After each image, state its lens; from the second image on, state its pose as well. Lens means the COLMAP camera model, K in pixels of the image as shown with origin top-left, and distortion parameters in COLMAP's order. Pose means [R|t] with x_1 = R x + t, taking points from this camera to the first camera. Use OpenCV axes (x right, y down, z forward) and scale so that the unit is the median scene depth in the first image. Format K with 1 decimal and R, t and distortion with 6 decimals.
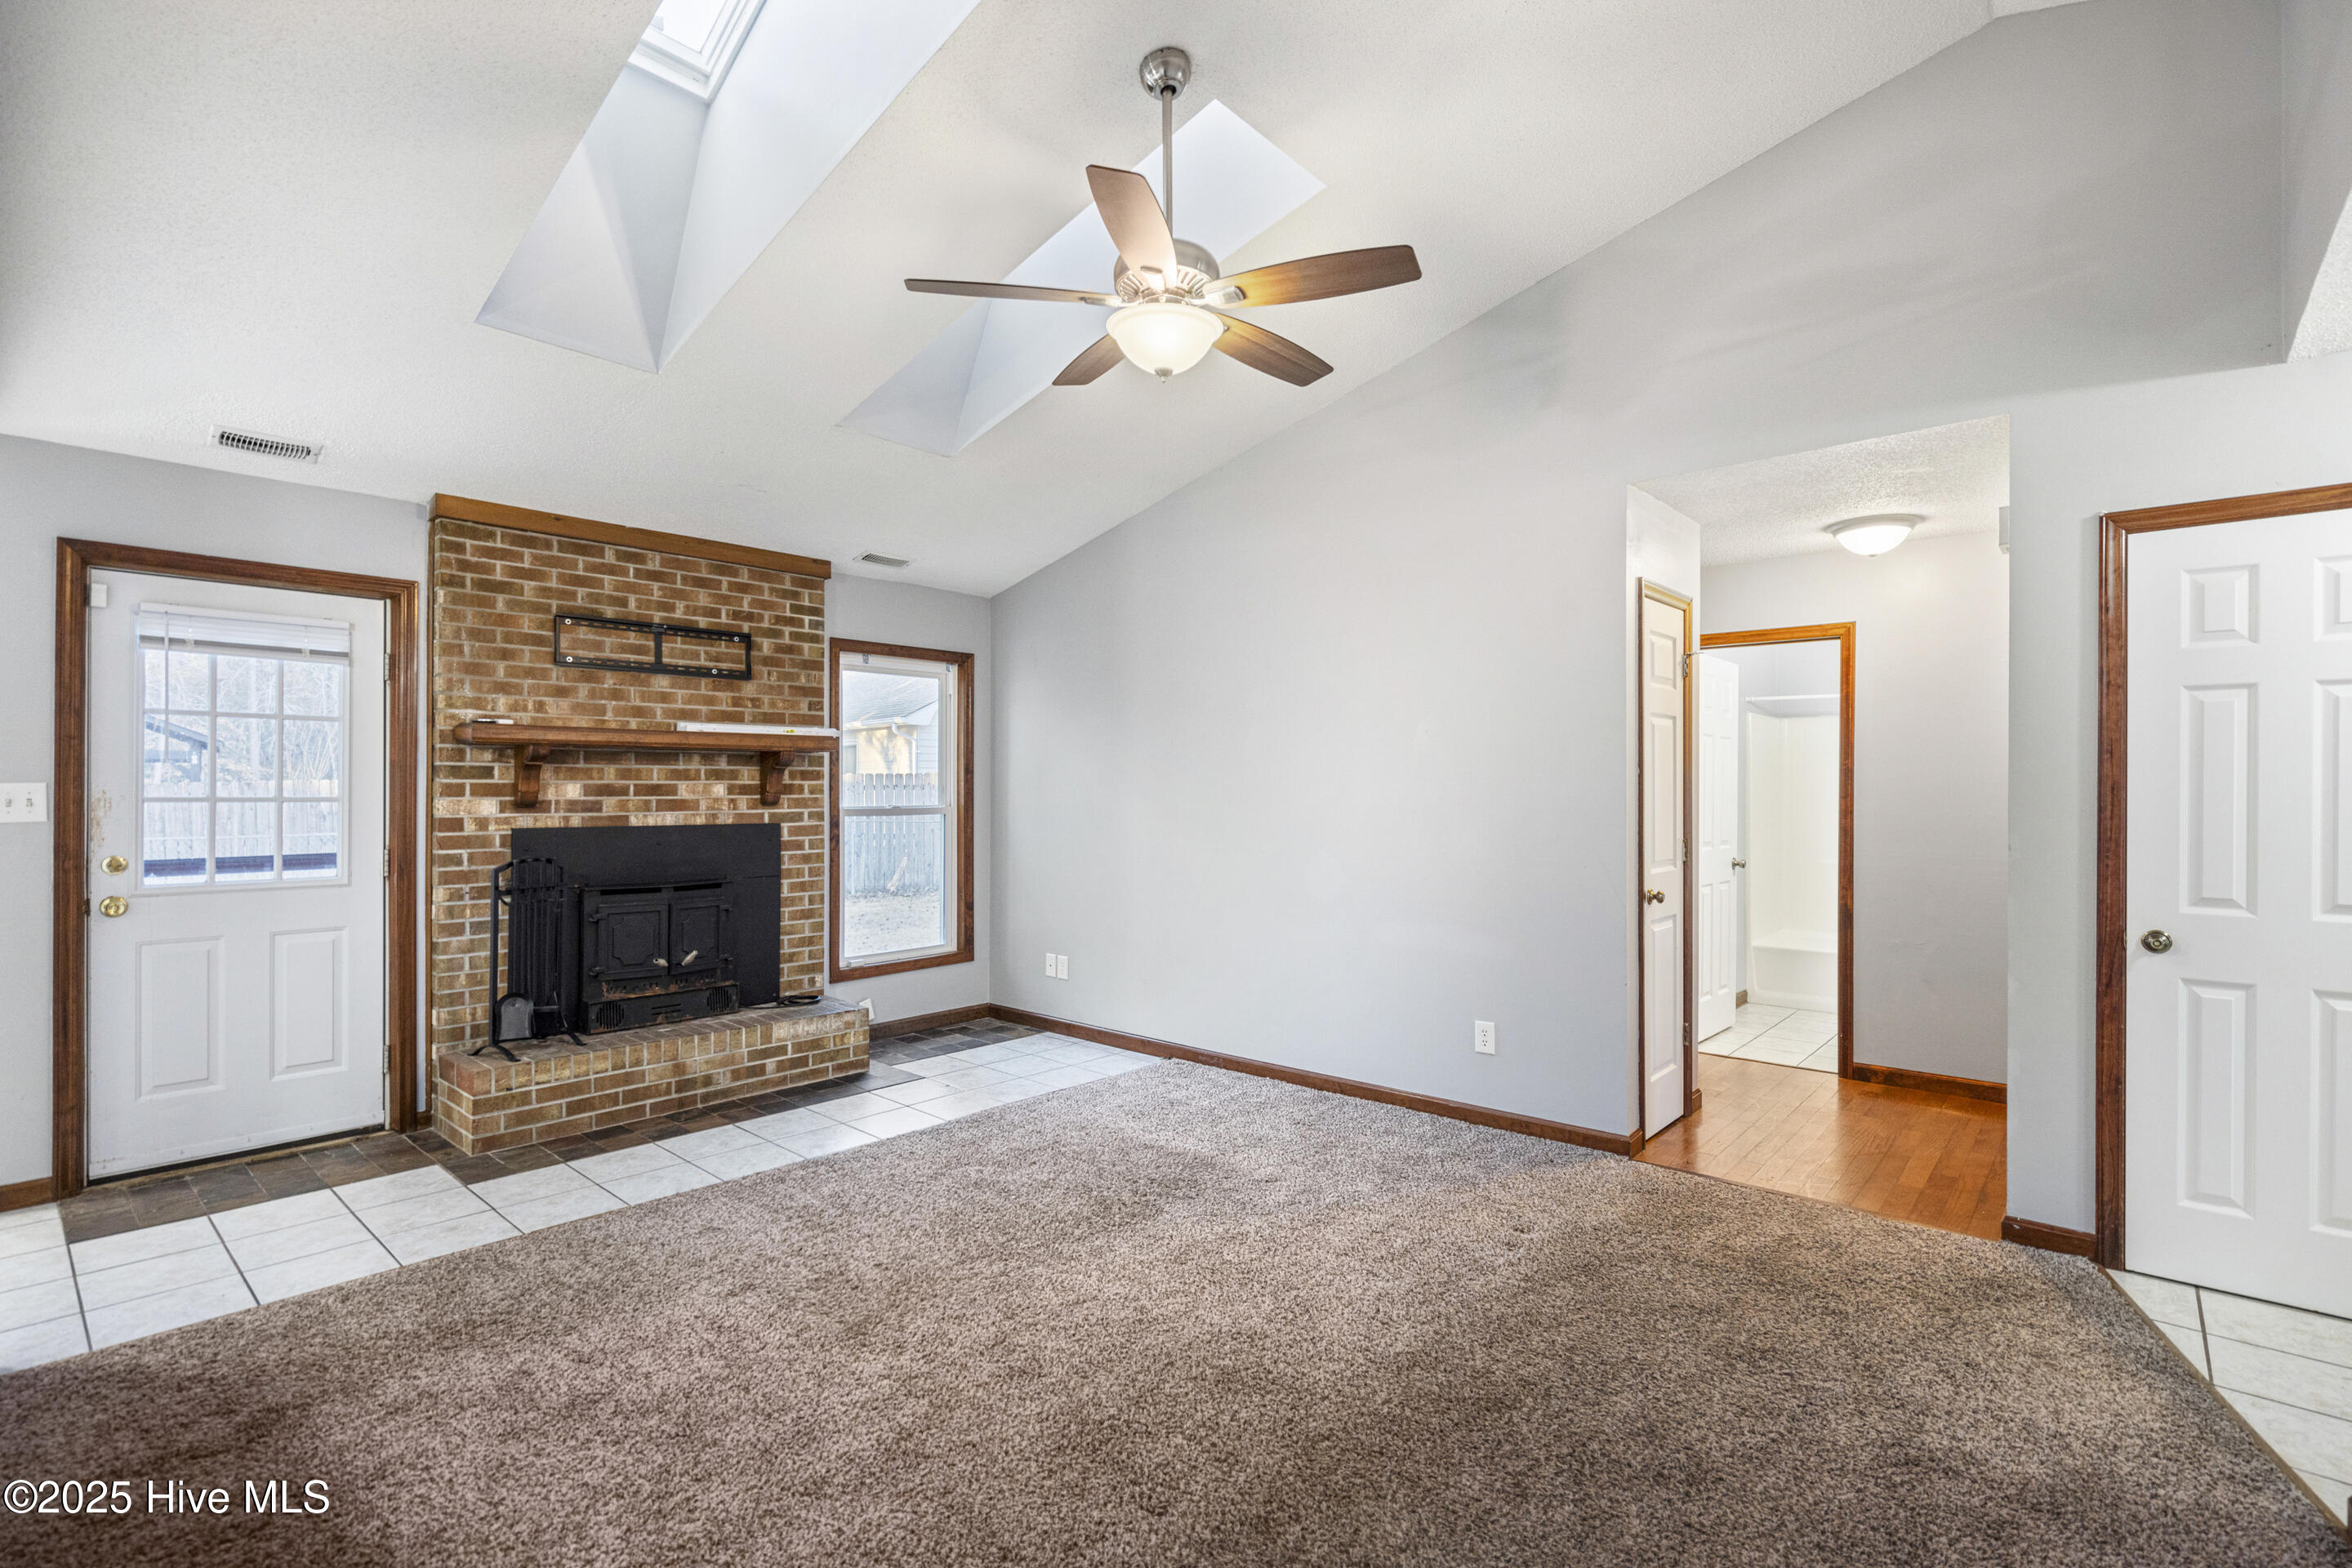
lens RADIAL K [[1083.2, 0, 1172.4], [0, 1083.2, 788.6], [0, 0, 1]] dist [-0.001196, 0.000727]
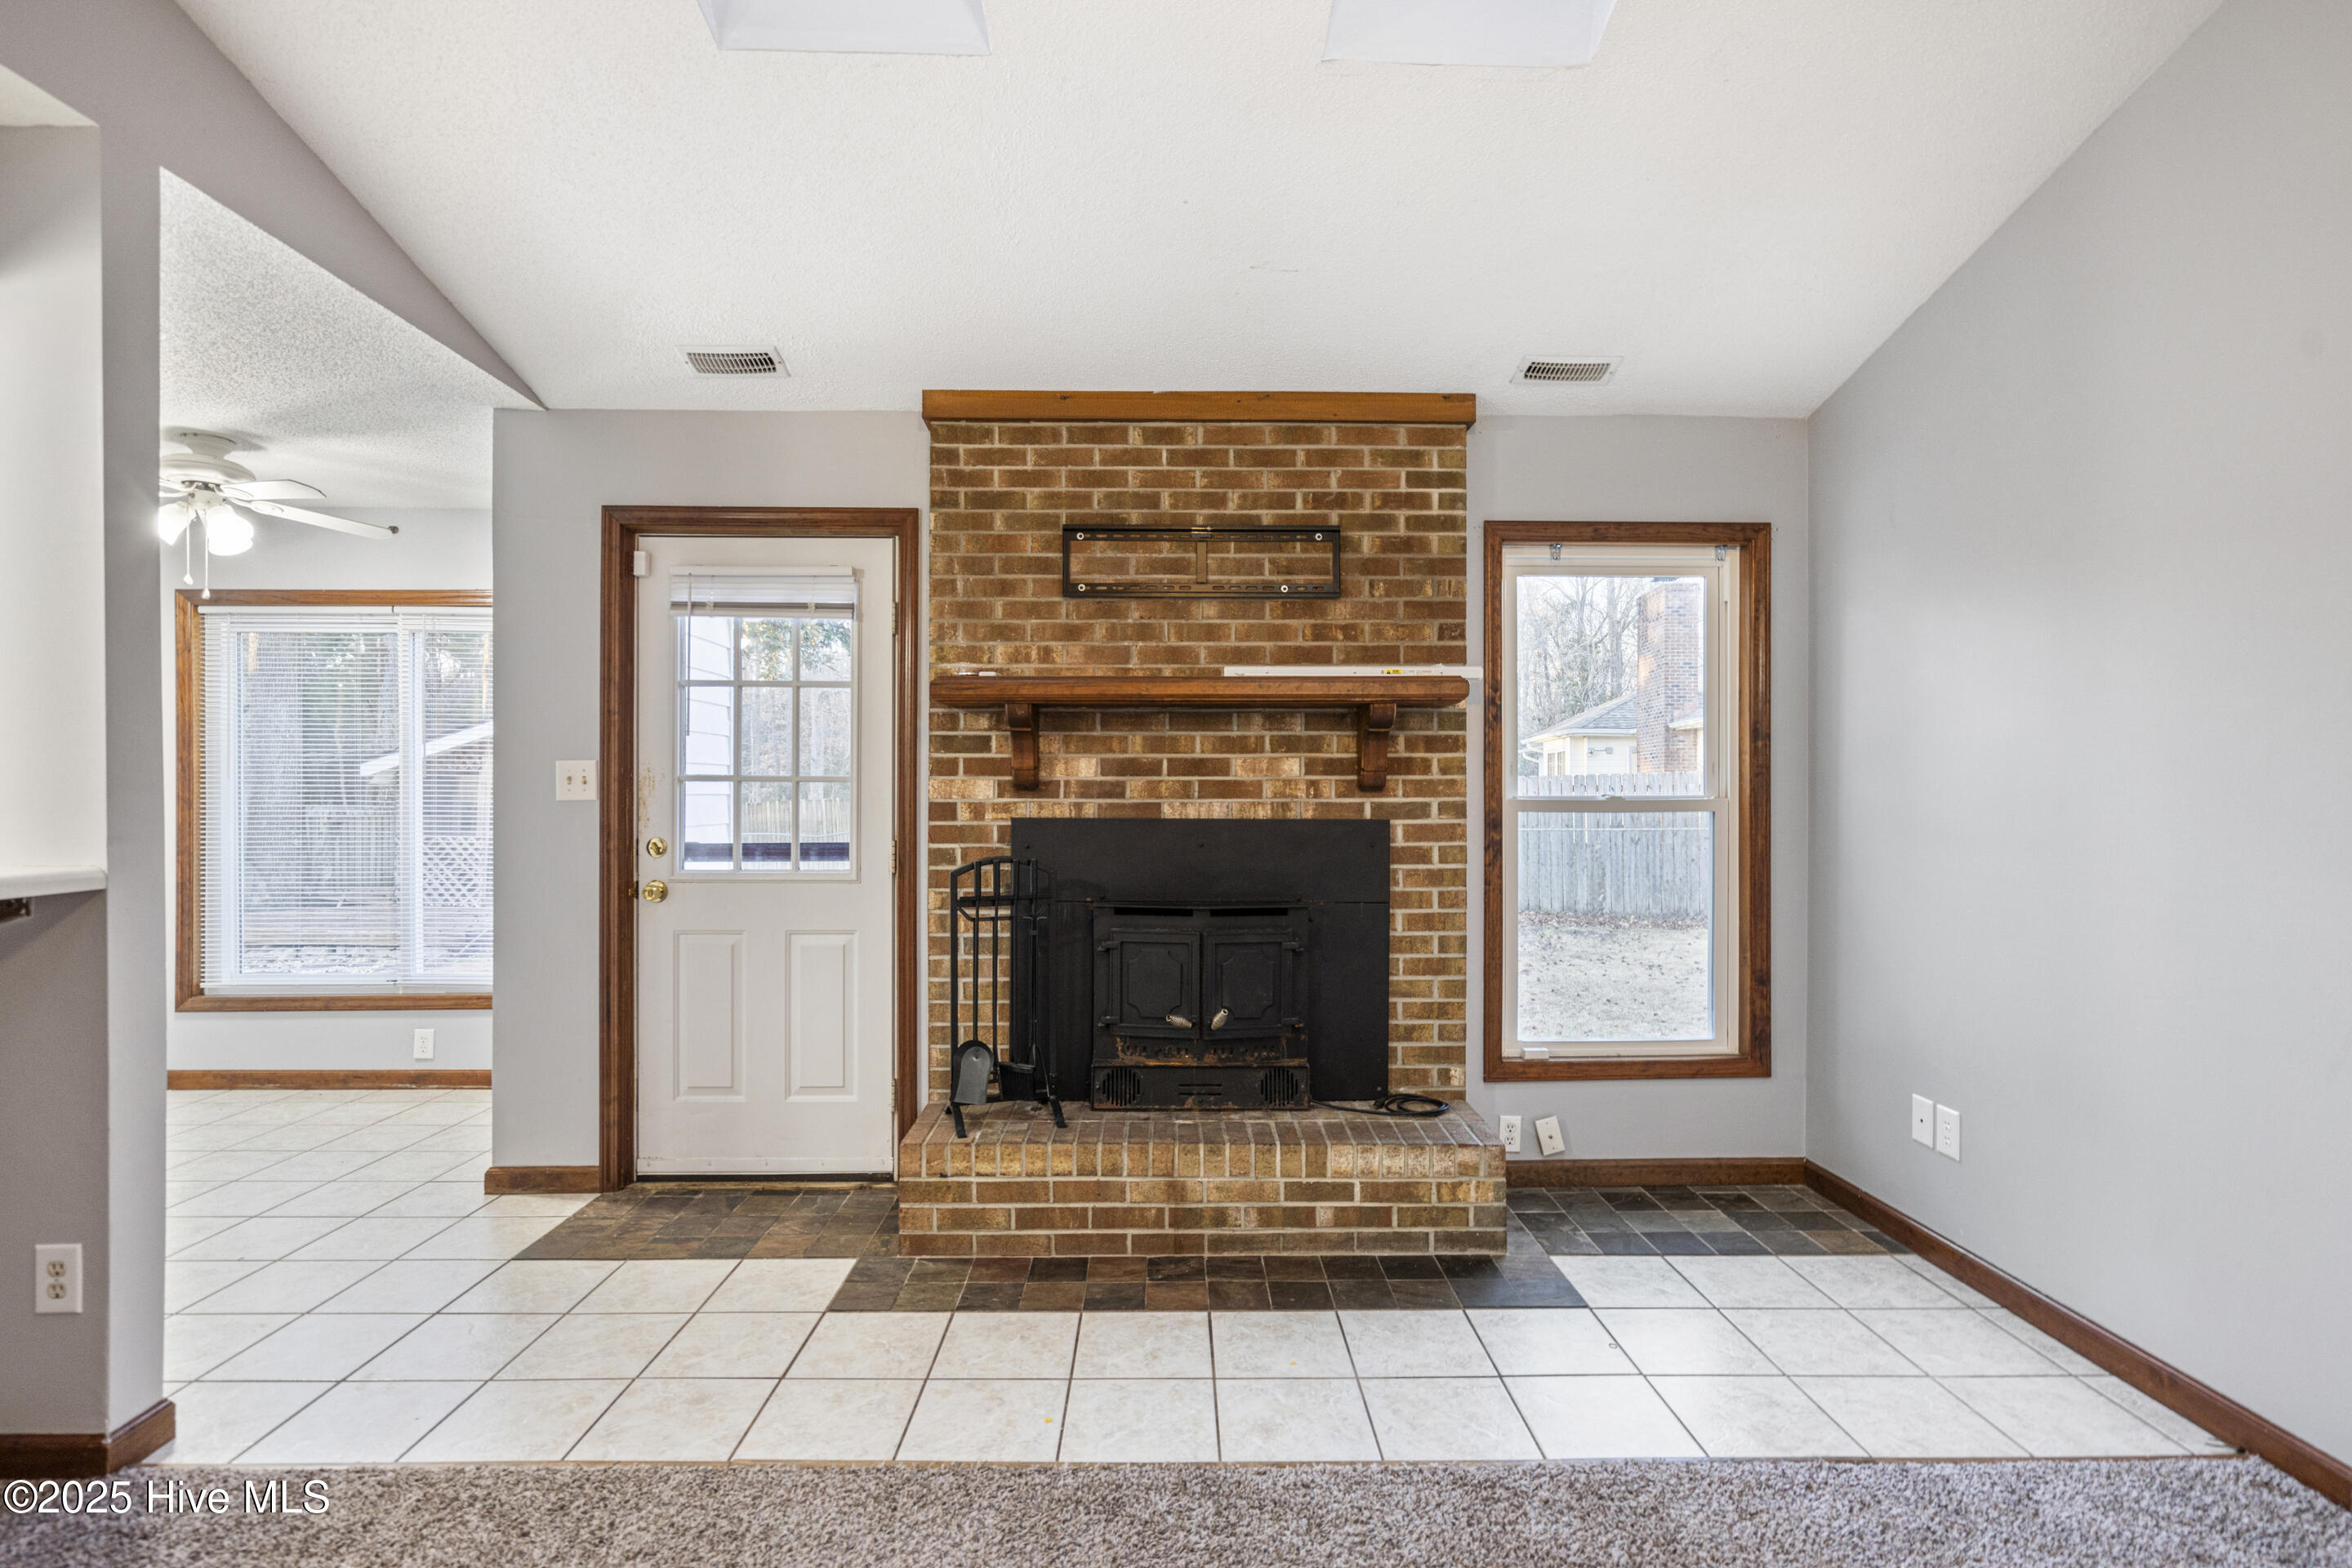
lens RADIAL K [[1105.4, 0, 1179.7], [0, 1105.4, 794.7], [0, 0, 1]] dist [-0.004860, 0.001567]
pose [[0.681226, -0.001522, -0.732071, 0.031837], [0.000496, 0.999999, -0.001618, 0.020665], [0.732073, 0.000739, 0.681226, 0.527184]]
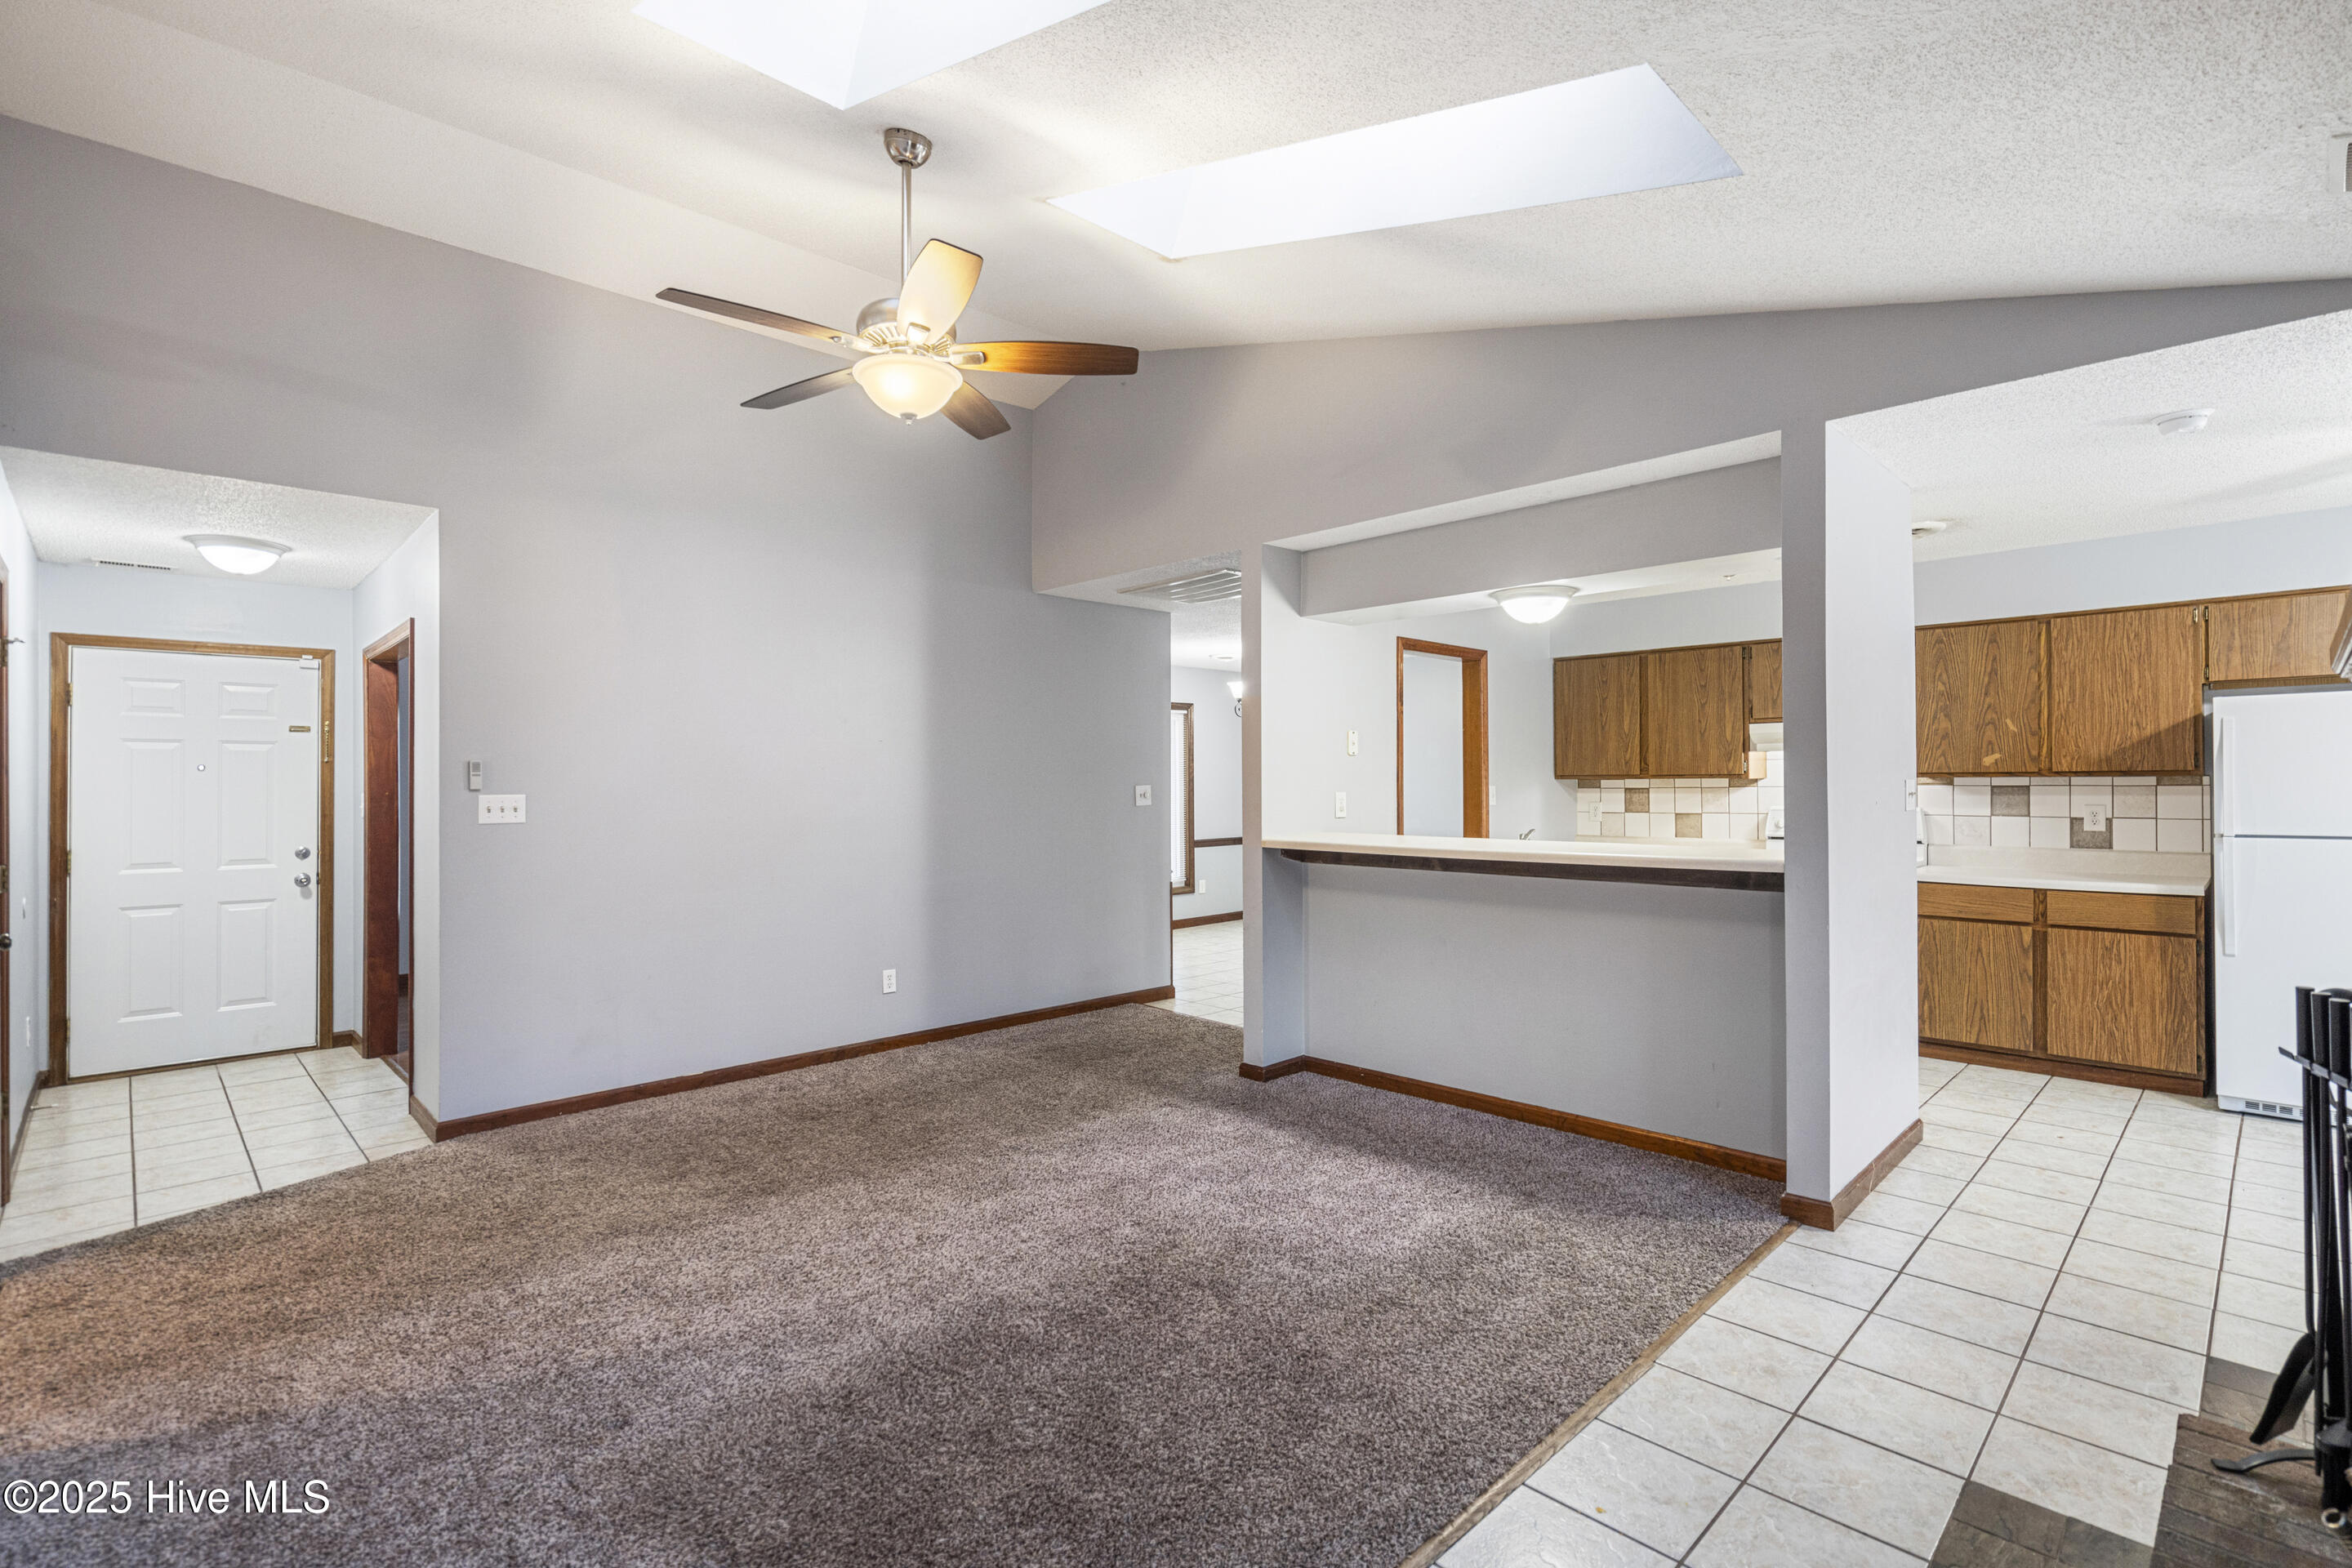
lens RADIAL K [[1084.6, 0, 1183.6], [0, 1084.6, 777.5], [0, 0, 1]] dist [-0.000724, 0.000210]
pose [[-0.997978, 0.006307, 0.063247, -0.212413], [0.006131, 0.999977, -0.002969, -0.007848], [-0.063264, -0.002575, -0.997994, 1.255458]]
